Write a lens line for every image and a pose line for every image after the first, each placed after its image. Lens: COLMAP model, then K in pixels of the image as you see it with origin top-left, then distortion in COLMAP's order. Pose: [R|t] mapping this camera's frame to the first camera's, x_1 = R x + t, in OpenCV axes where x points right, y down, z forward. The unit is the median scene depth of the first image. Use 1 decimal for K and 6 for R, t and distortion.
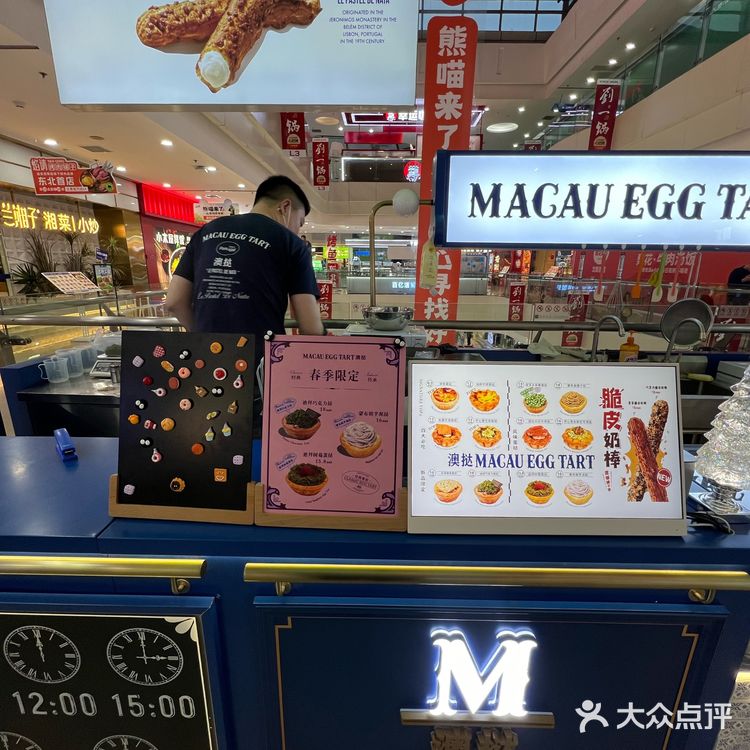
lens RADIAL K [[399.7, 0, 375.0], [0, 399.7, 375.0], [0, 0, 1]] dist [-0.002566, -0.000481]
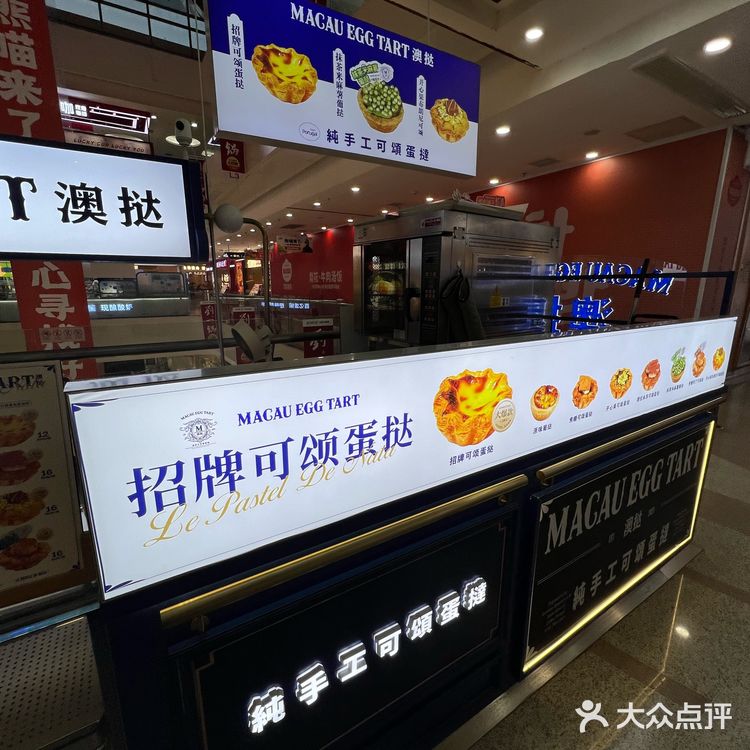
lens RADIAL K [[399.7, 0, 375.0], [0, 399.7, 375.0], [0, 0, 1]] dist [-0.002566, -0.000481]
pose [[0.837784, -0.129081, 0.530525, 0.347275], [0.152304, 0.988334, -0.000043, 0.007305], [-0.524330, 0.080837, 0.847669, -0.006484]]
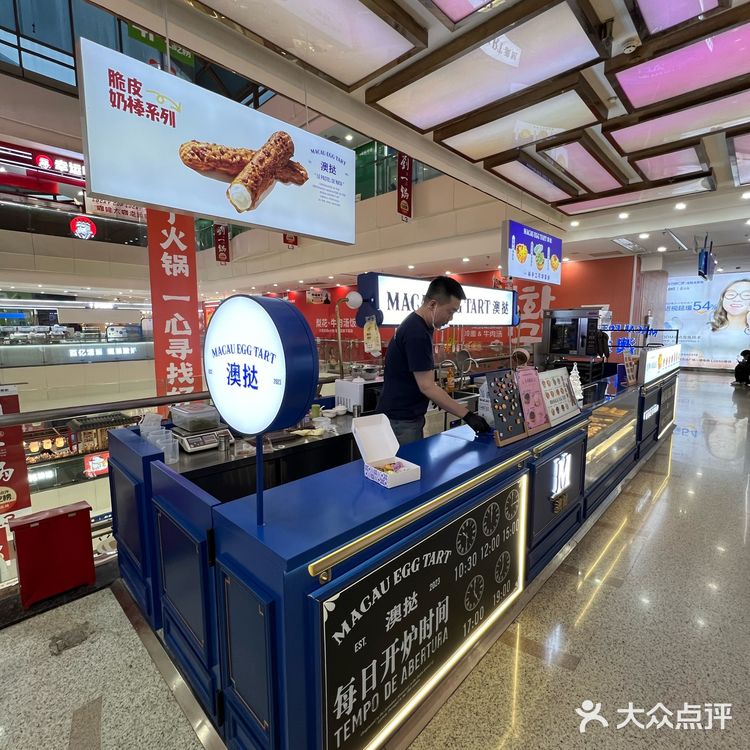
lens RADIAL K [[399.7, 0, 375.0], [0, 399.7, 375.0], [0, 0, 1]] dist [-0.002566, -0.000481]
pose [[0.686517, -0.099711, 0.720245, -0.317886], [0.202358, 0.977620, -0.057540, -0.010708], [-0.698388, 0.185249, 0.691330, -0.027919]]
